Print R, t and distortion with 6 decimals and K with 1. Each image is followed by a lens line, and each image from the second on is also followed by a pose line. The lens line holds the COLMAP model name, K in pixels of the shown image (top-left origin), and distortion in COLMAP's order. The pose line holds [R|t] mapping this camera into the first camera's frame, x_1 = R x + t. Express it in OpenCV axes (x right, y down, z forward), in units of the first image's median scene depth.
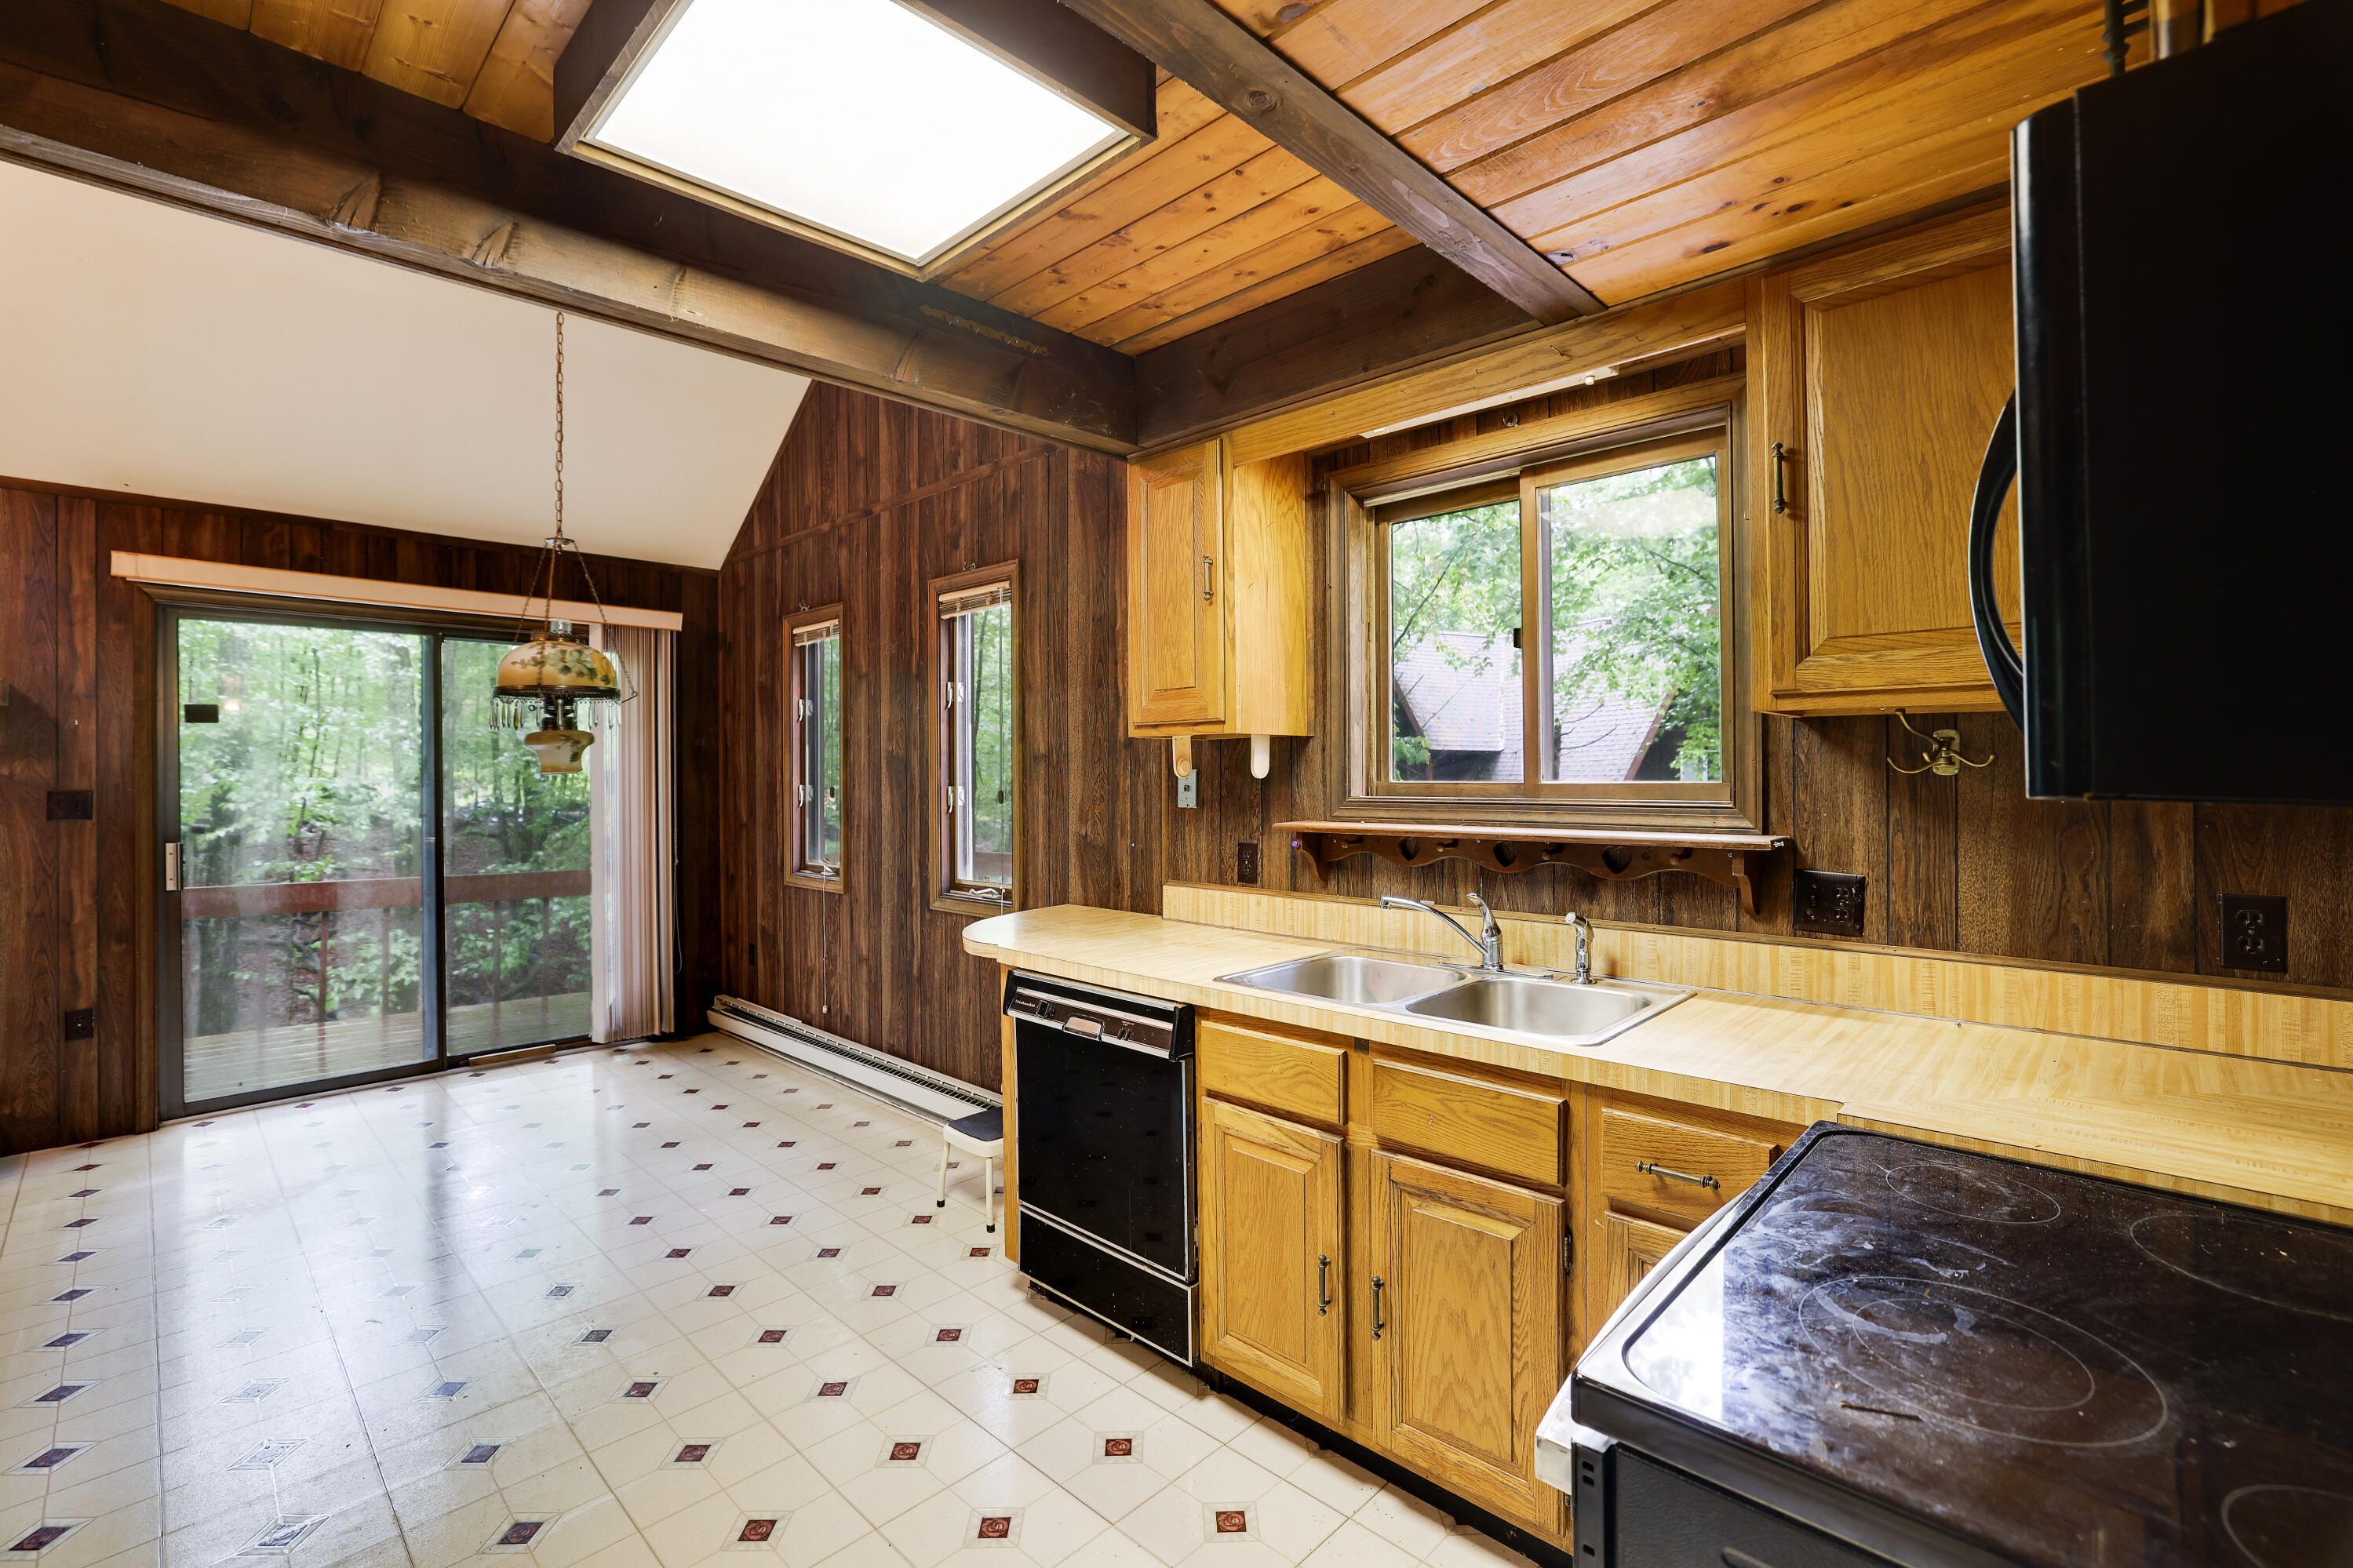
lens RADIAL K [[1038.8, 0, 1176.2], [0, 1038.8, 770.3], [0, 0, 1]] dist [-0.047602, 0.018764]
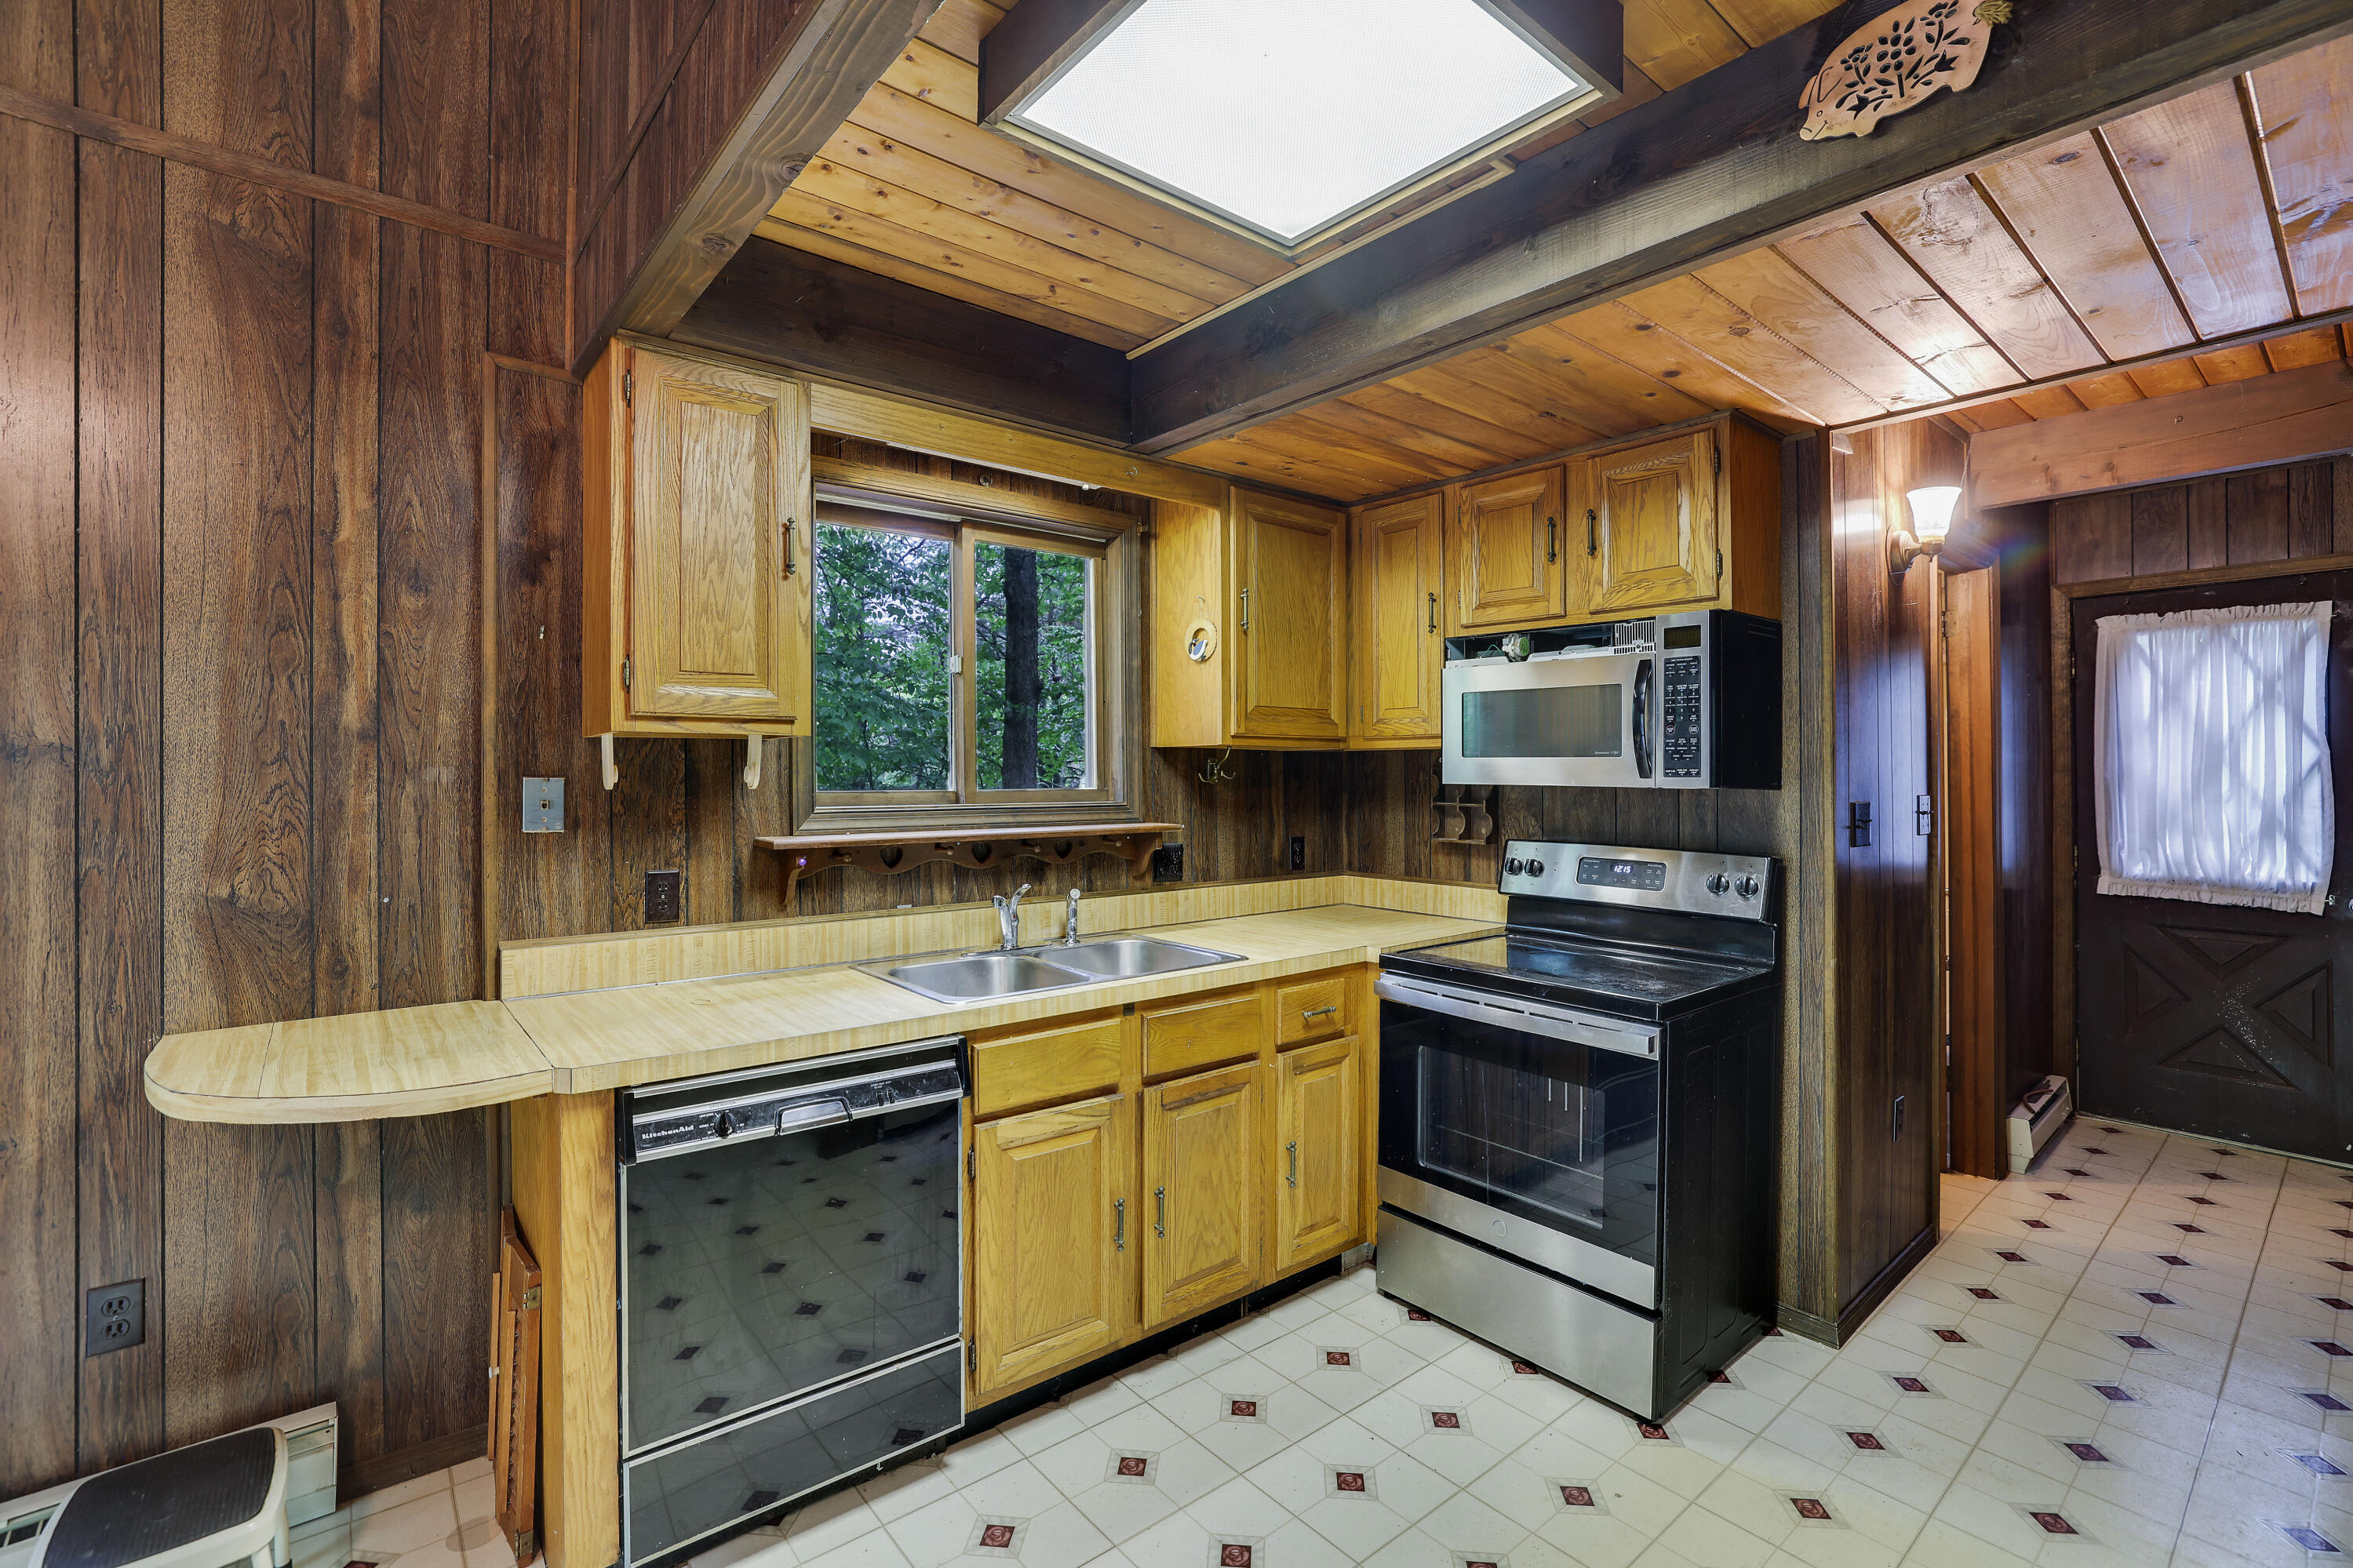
lens RADIAL K [[1047.3, 0, 1168.5], [0, 1047.3, 774.6], [0, 0, 1]] dist [-0.051025, 0.019866]
pose [[0.114588, 0.008839, 0.993374, -0.893140], [0.000167, 0.999960, -0.008917, 0.004722], [-0.993413, 0.001188, 0.114582, 0.713507]]
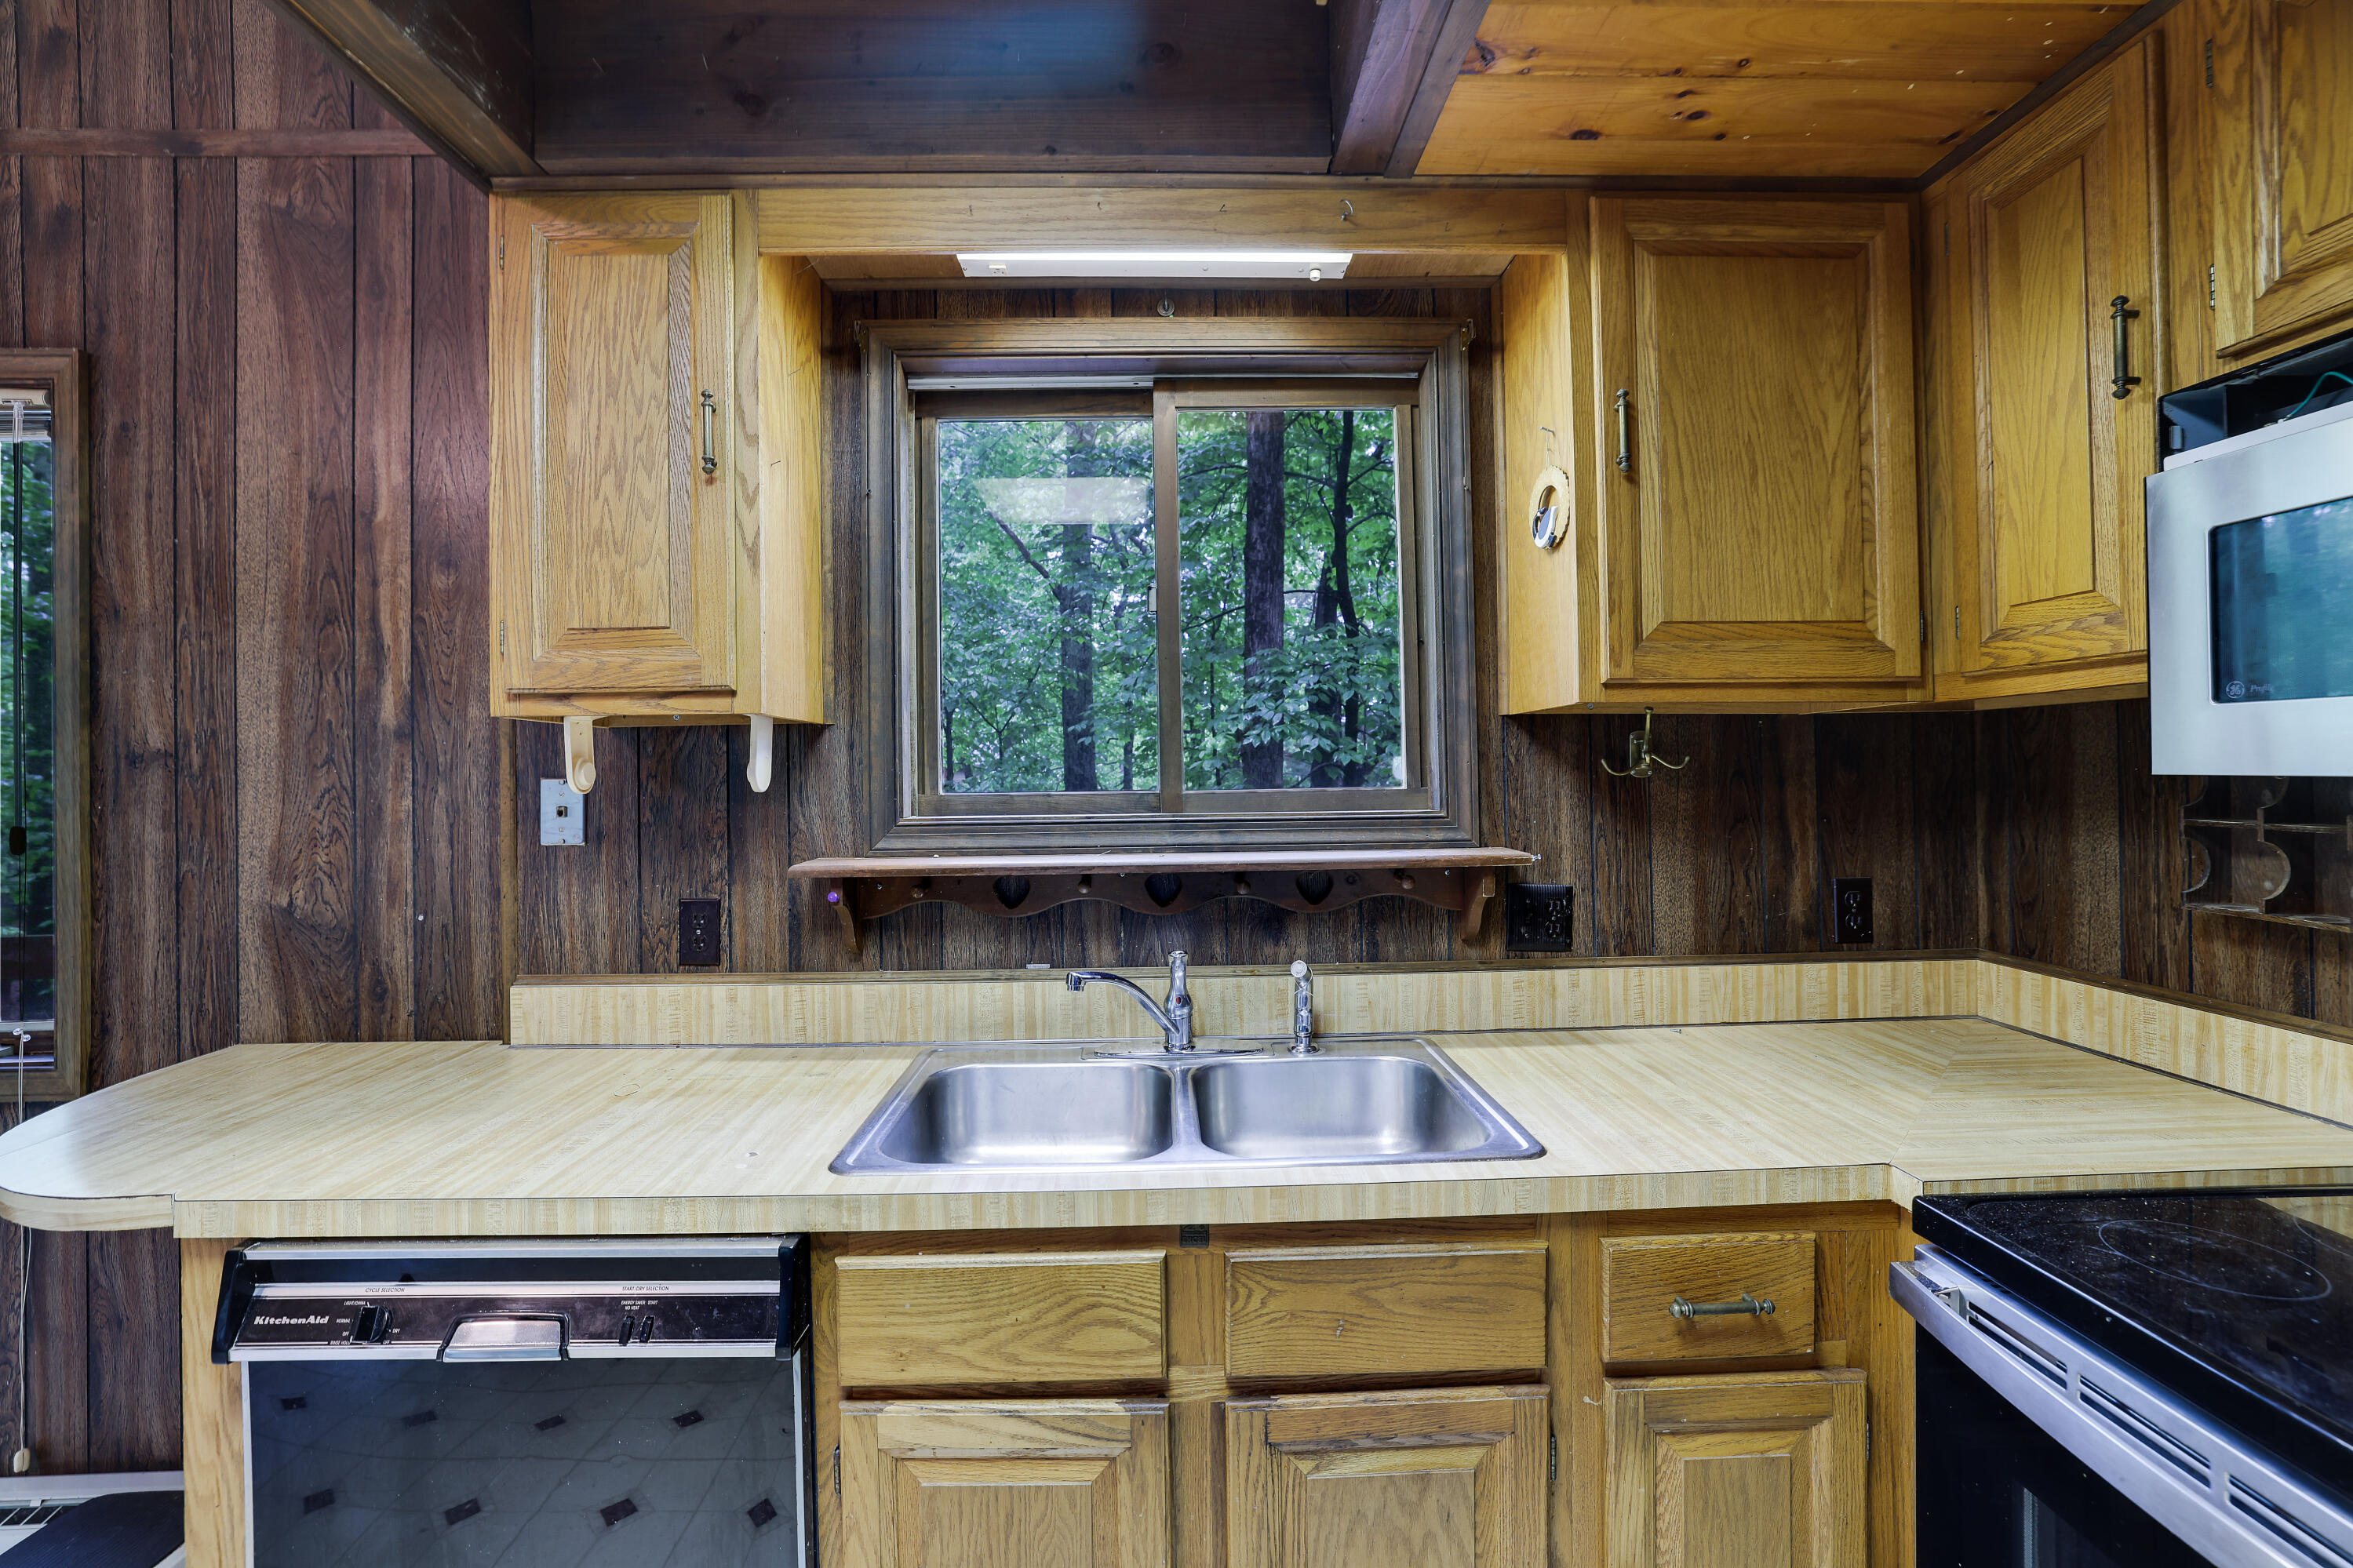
lens RADIAL K [[1038.8, 0, 1176.2], [0, 1038.8, 770.3], [0, 0, 1]] dist [-0.047602, 0.018764]
pose [[0.699099, 0.001096, 0.715024, -0.221681], [0.007358, 0.999935, -0.008727, 0.002716], [-0.714987, 0.011362, 0.699046, 0.515201]]
